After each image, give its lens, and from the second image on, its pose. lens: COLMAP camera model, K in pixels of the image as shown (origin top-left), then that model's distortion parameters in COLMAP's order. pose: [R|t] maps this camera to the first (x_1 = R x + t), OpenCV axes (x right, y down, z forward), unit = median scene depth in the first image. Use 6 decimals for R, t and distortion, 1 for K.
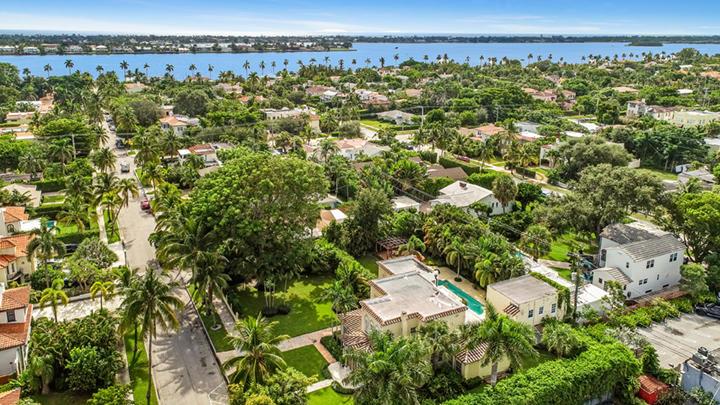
lens RADIAL K [[534.5, 0, 376.1], [0, 534.5, 200.0], [0, 0, 1]] dist [0.012148, 0.005032]
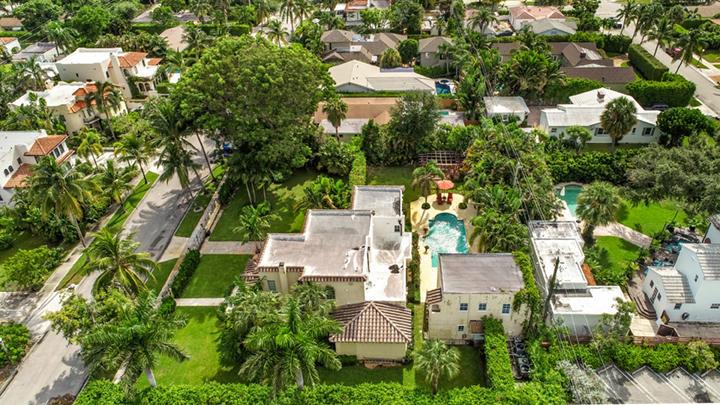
lens RADIAL K [[534.5, 0, 376.1], [0, 534.5, 200.0], [0, 0, 1]] dist [0.012148, 0.005032]
pose [[0.871170, 0.254737, -0.419729, 0.328285], [-0.129318, 0.943739, 0.304358, -0.106366], [0.473646, -0.210869, 0.855099, 0.223785]]
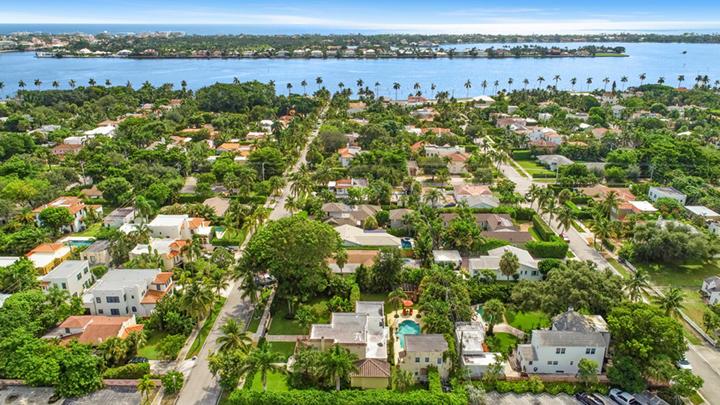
lens RADIAL K [[534.5, 0, 376.1], [0, 534.5, 200.0], [0, 0, 1]] dist [0.012148, 0.005032]
pose [[0.896098, 0.145021, -0.419497, 0.527476], [-0.147013, 0.988745, 0.027772, -0.176699], [0.418803, 0.036785, 0.907332, -0.289390]]
